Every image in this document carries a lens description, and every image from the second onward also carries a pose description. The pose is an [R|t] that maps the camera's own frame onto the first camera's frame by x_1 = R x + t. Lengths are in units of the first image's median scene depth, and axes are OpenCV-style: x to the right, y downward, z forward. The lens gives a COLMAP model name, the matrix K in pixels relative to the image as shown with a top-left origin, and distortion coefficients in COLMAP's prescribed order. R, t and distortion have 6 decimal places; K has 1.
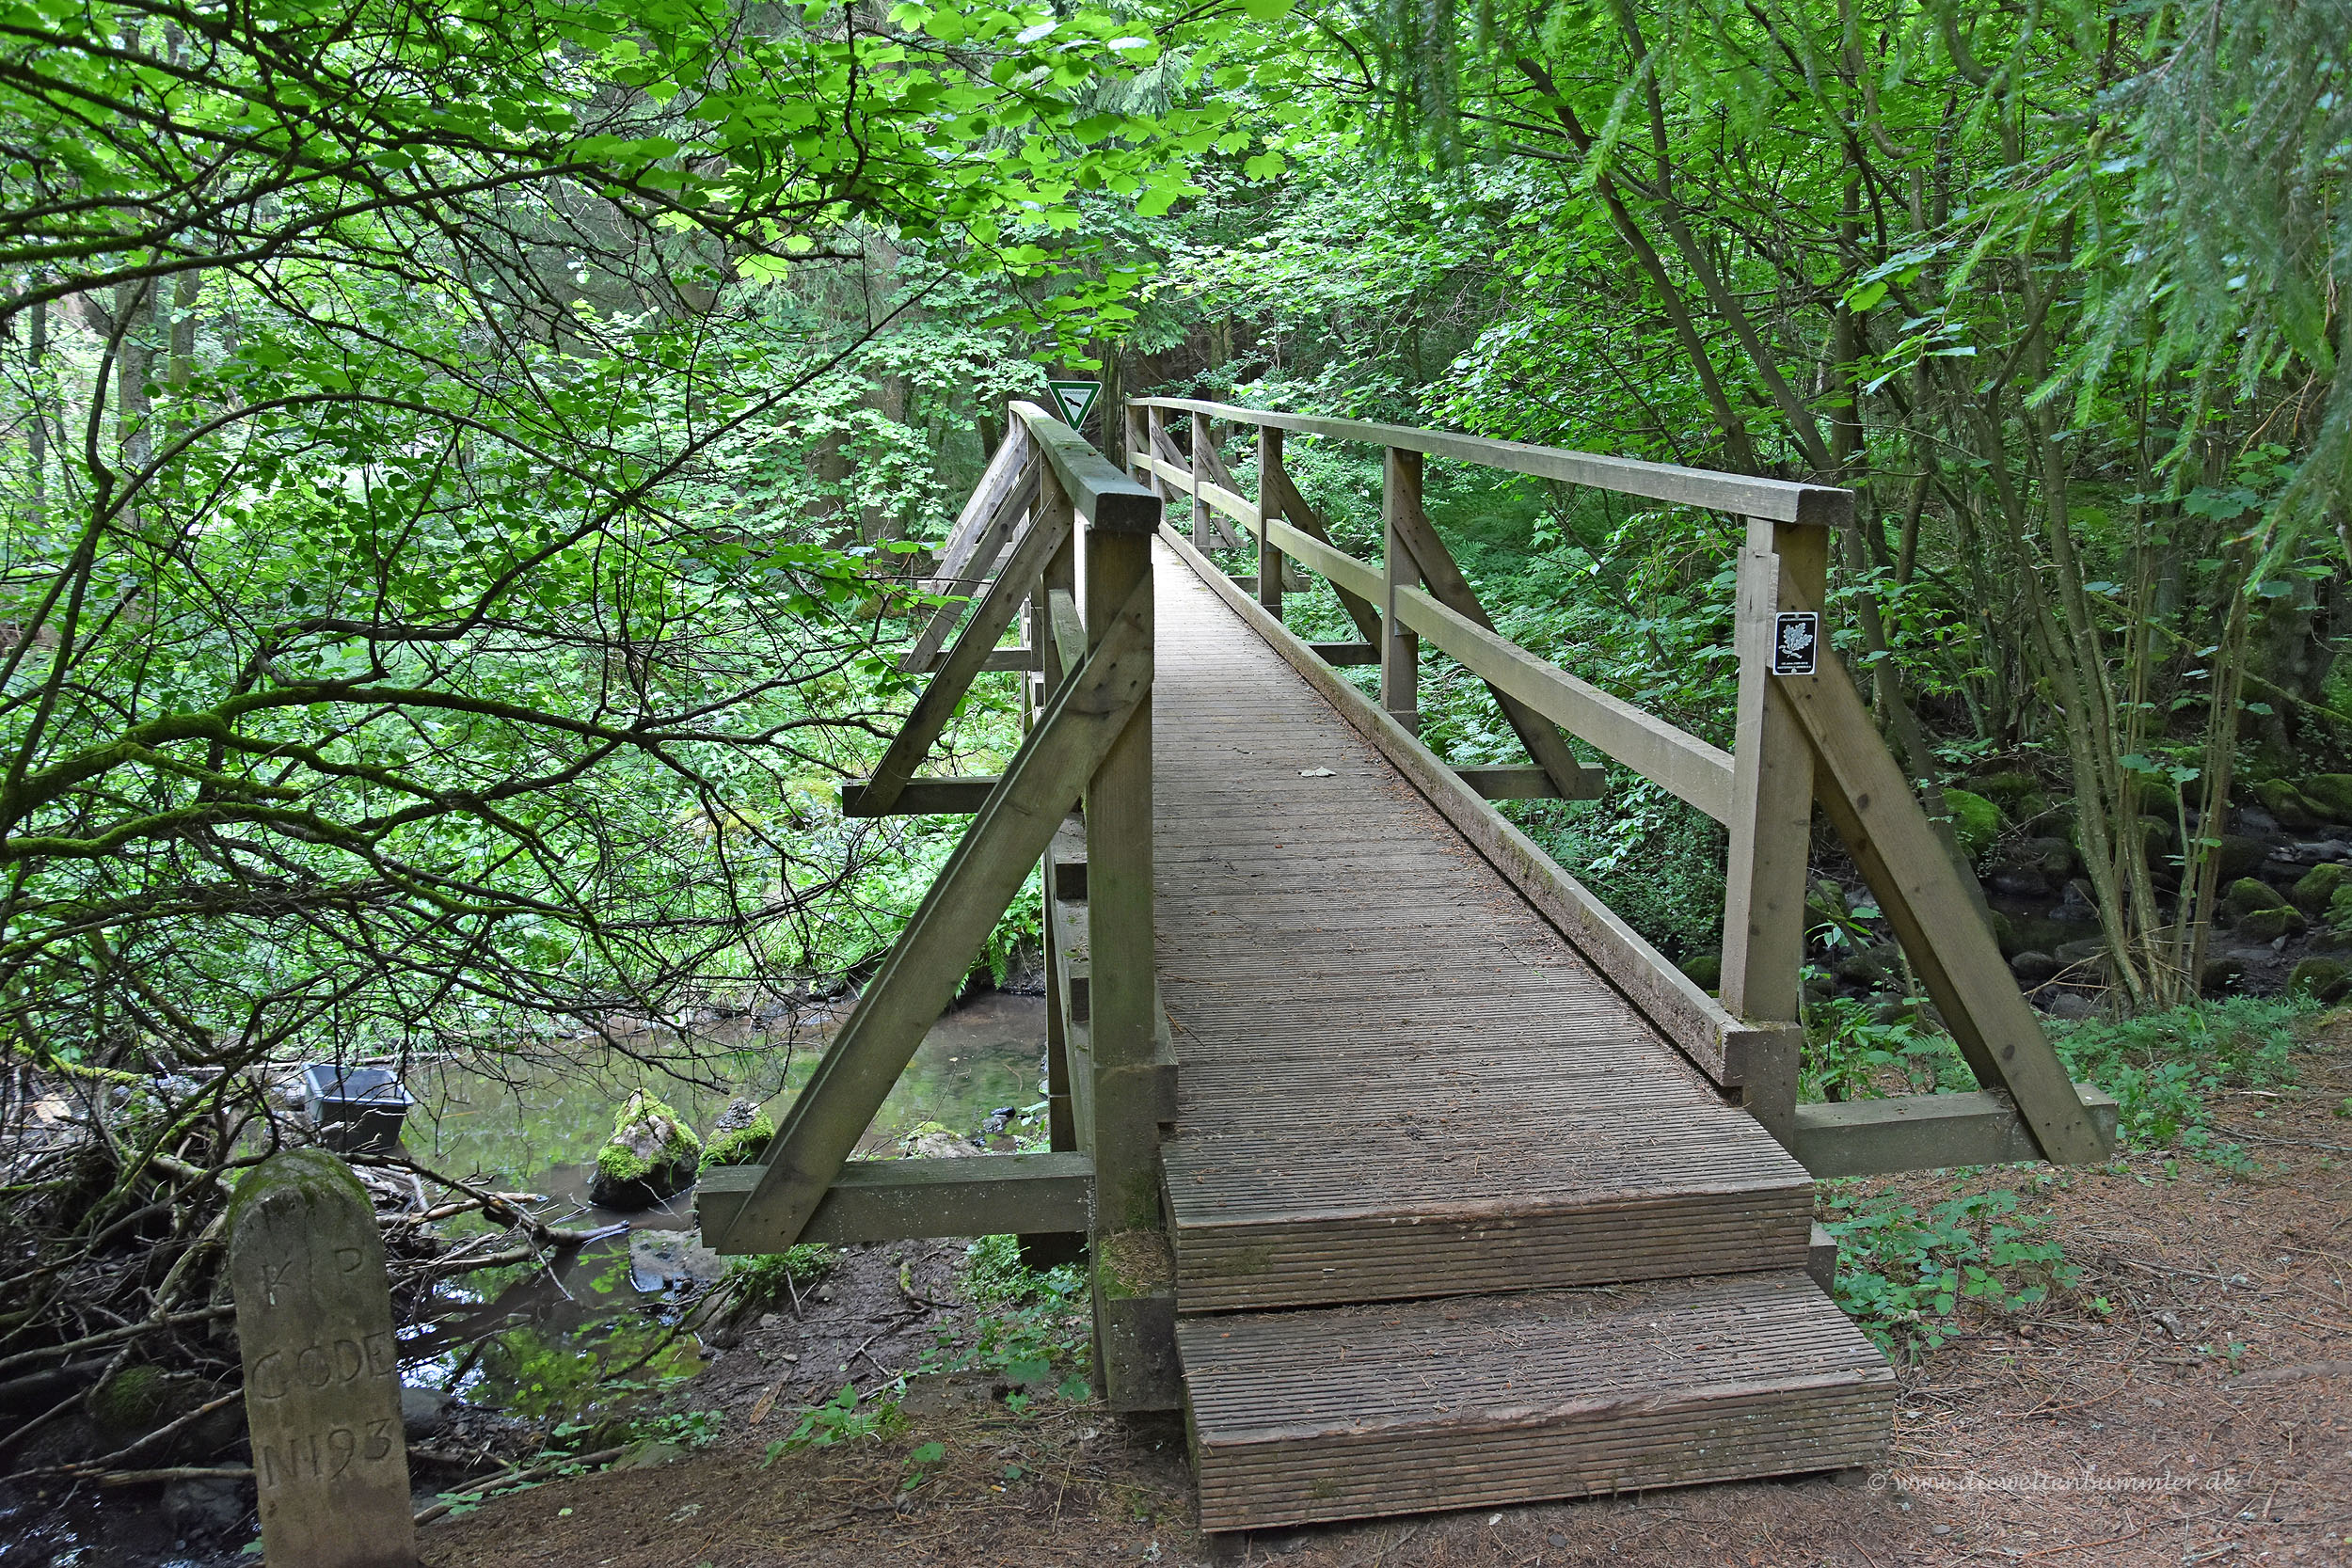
lens RADIAL K [[1854.5, 0, 1183.8], [0, 1854.5, 788.8], [0, 0, 1]] dist [-0.167295, 0.129487]
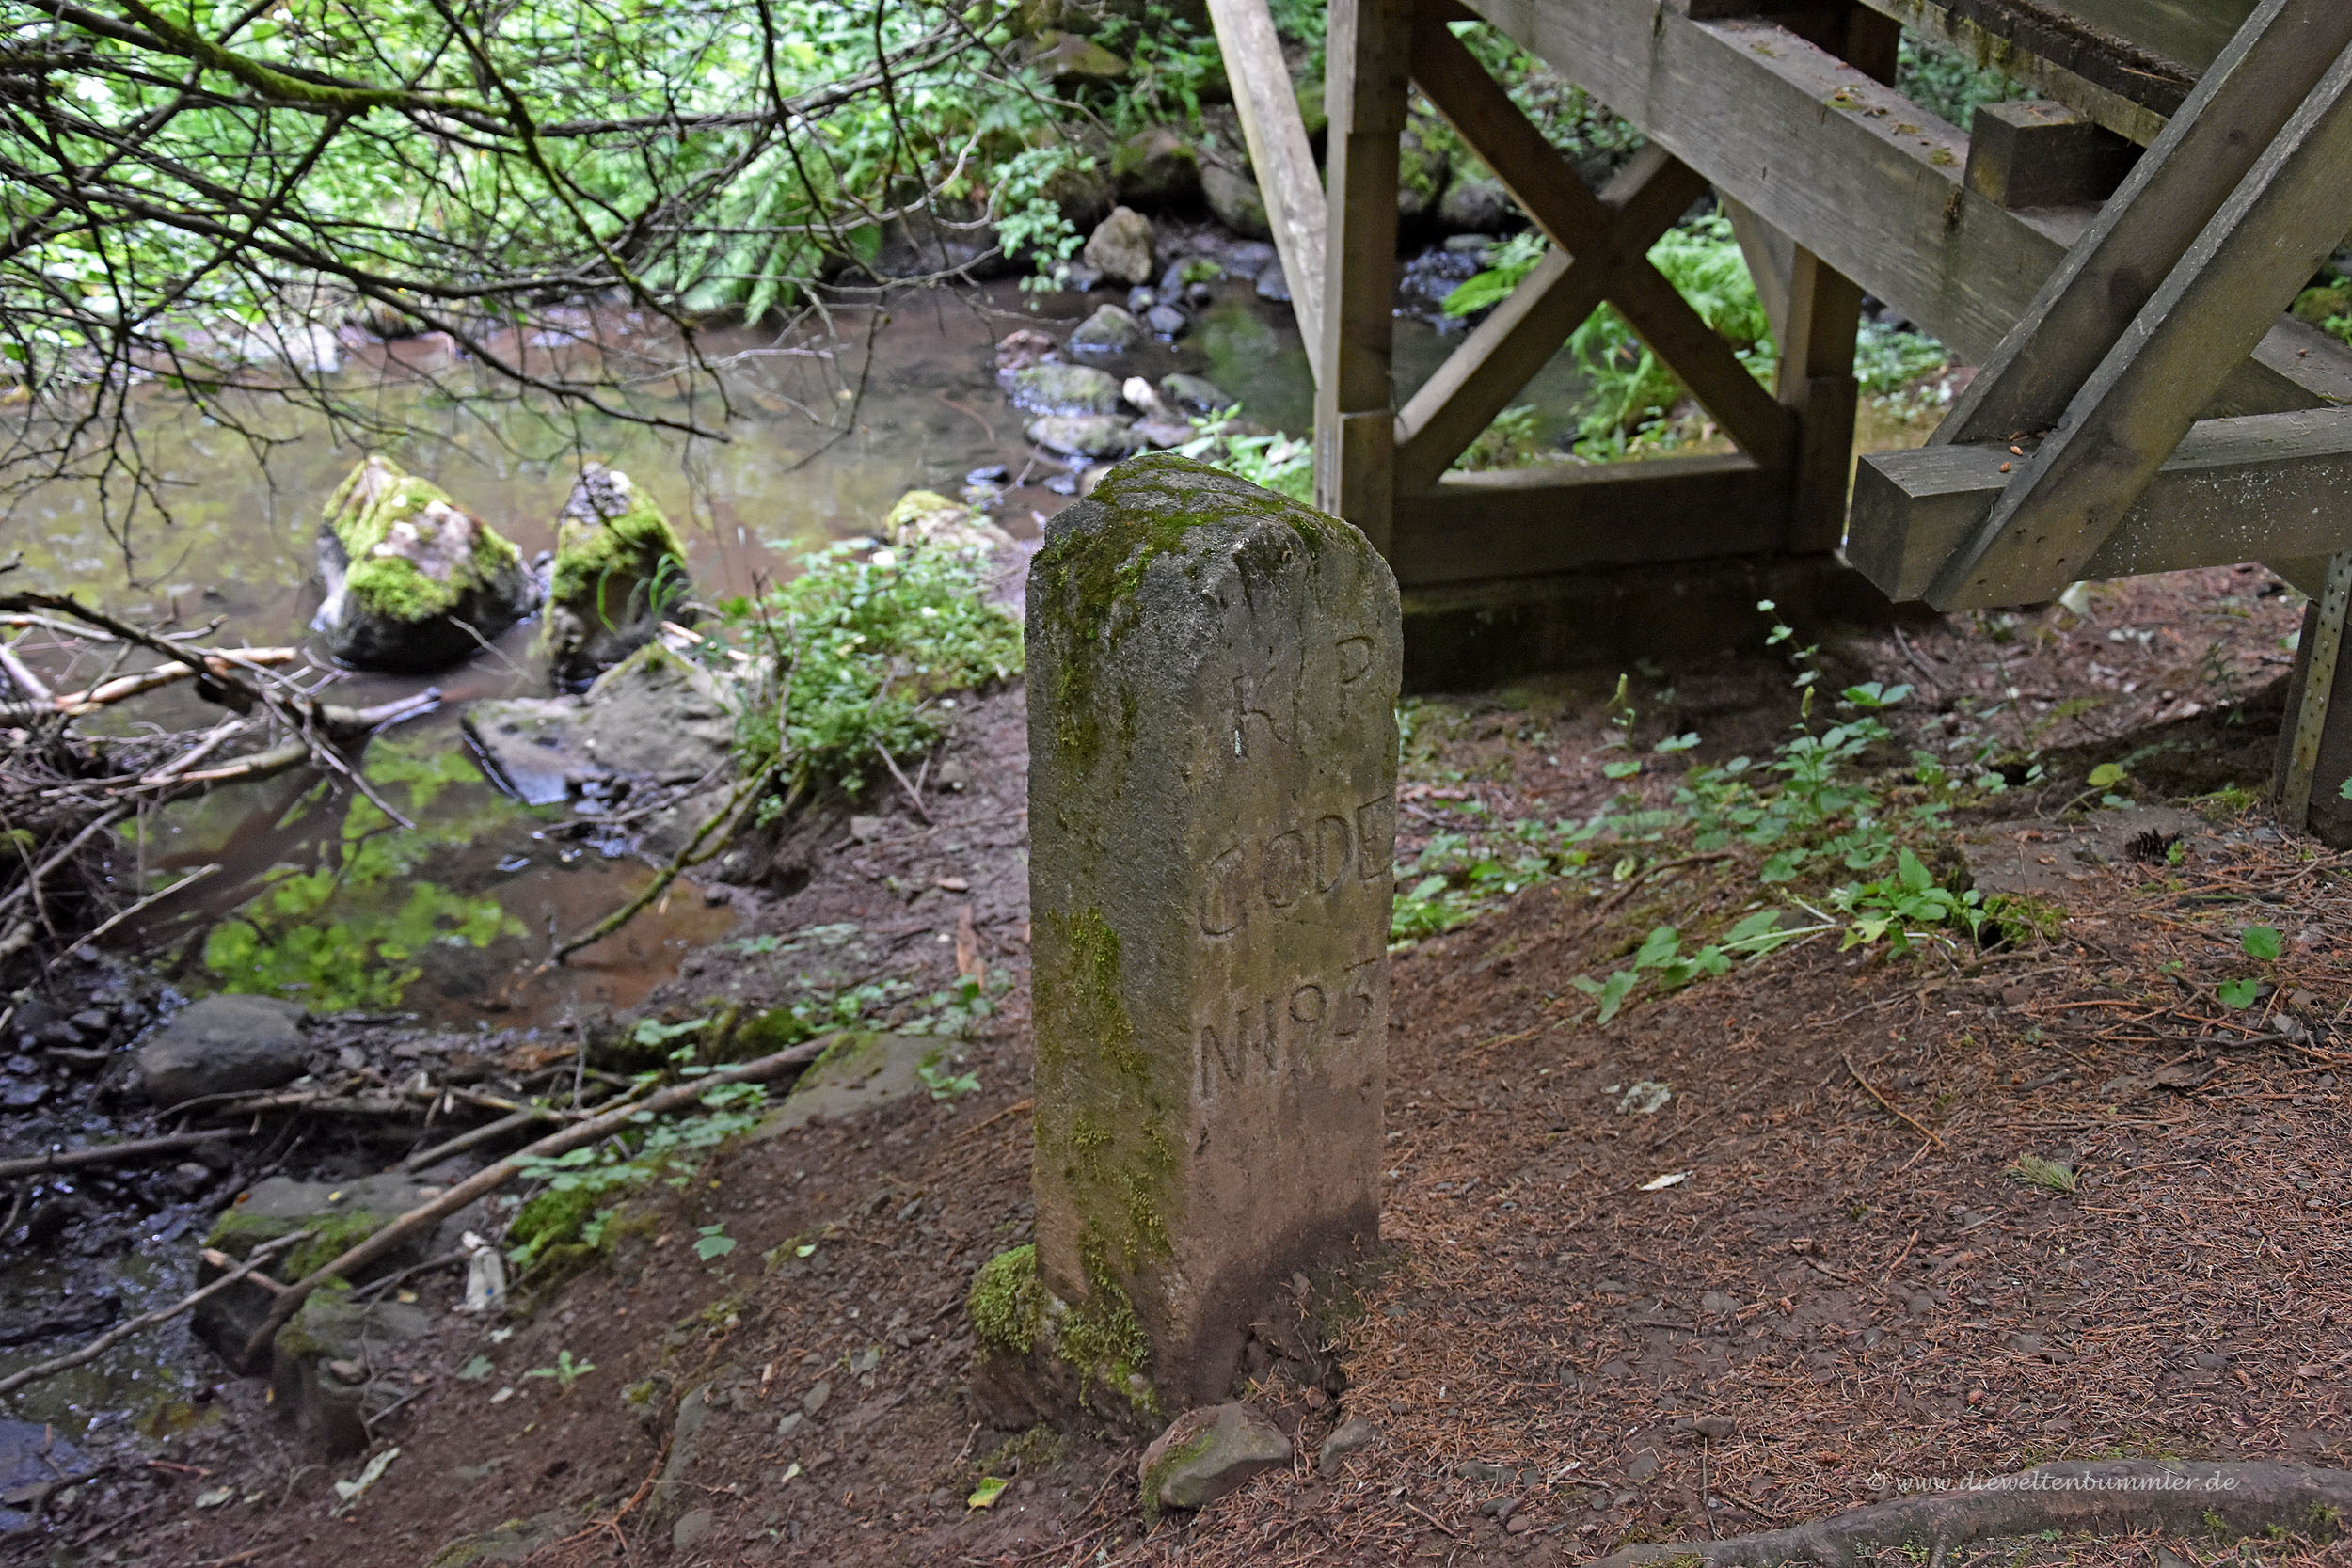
lens RADIAL K [[2997.1, 0, 1176.2], [0, 2997.1, 810.2], [0, 0, 1]] dist [0.031086, 0.453940]
pose [[0.987615, -0.054220, 0.147231, -0.273131], [0.012783, 0.963077, 0.268921, 0.032499], [-0.156375, -0.263708, 0.951843, 0.079385]]
